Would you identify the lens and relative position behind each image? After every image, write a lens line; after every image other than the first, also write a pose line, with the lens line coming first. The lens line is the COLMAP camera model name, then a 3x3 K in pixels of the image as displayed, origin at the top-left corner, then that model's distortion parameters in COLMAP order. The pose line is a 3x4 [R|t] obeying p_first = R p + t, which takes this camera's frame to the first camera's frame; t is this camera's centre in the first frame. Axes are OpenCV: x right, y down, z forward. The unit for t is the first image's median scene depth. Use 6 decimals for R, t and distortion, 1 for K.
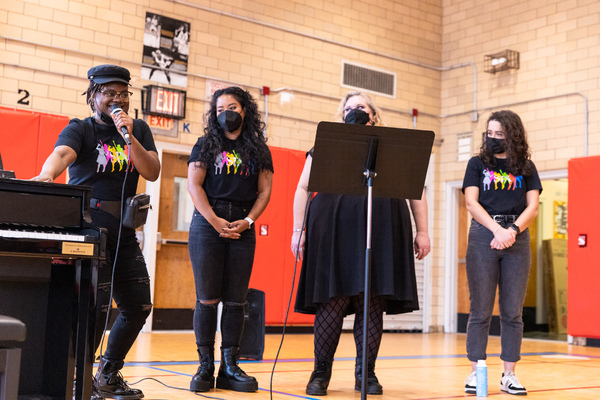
lens RADIAL K [[853.0, 0, 297.1], [0, 853.0, 177.4], [0, 0, 1]] dist [0.033242, -0.021921]
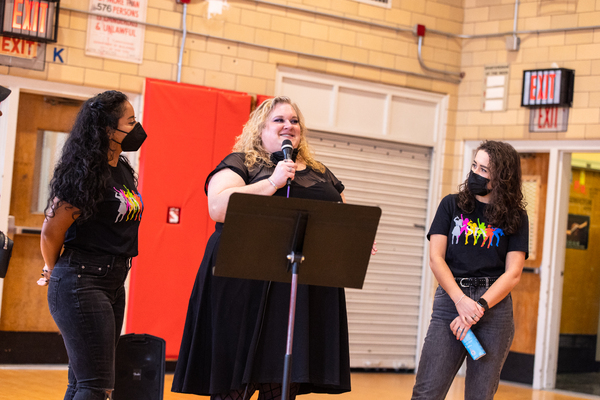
lens RADIAL K [[1566.5, 0, 300.0], [0, 1566.5, 200.0], [0, 0, 1]] dist [0.190371, -0.153635]
pose [[0.998299, 0.040783, 0.041660, 0.007184], [-0.044693, 0.994211, 0.097712, -0.074642], [-0.037434, -0.099408, 0.994342, -0.200016]]
